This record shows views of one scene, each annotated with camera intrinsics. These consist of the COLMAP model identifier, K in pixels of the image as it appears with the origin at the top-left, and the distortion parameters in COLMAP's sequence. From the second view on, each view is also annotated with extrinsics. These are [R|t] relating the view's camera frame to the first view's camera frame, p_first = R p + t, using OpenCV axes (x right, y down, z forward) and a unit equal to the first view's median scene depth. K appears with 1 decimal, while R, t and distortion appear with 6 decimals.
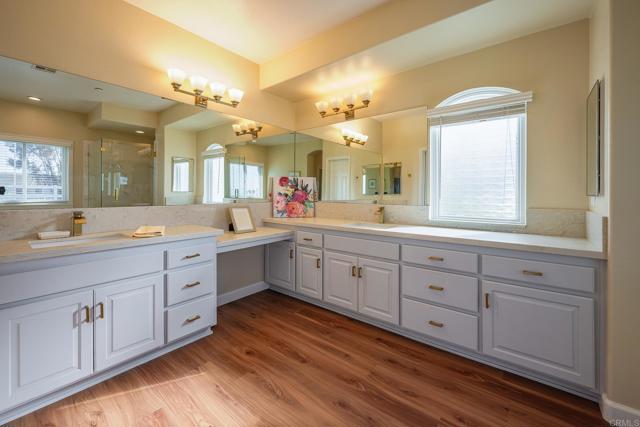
lens RADIAL K [[261.7, 0, 325.5], [0, 261.7, 191.6], [0, 0, 1]] dist [0.000058, 0.000008]
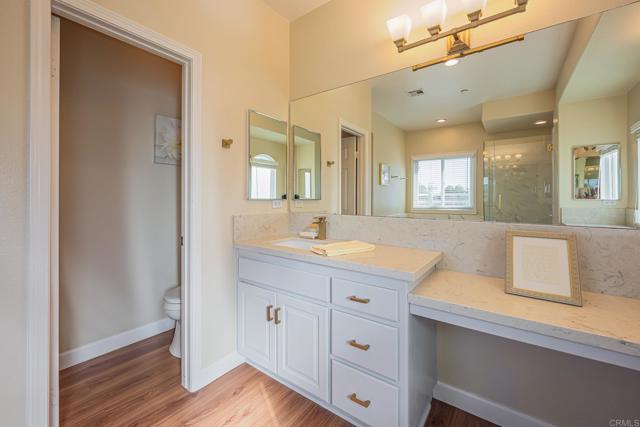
lens RADIAL K [[261.7, 0, 323.4], [0, 261.7, 198.7], [0, 0, 1]] dist [0.000058, 0.000008]
pose [[0.038211, 0.000236, -0.999270, 0.122305], [-0.002315, 0.999997, 0.000148, 0.001938], [0.999267, 0.002307, 0.038211, 0.900606]]
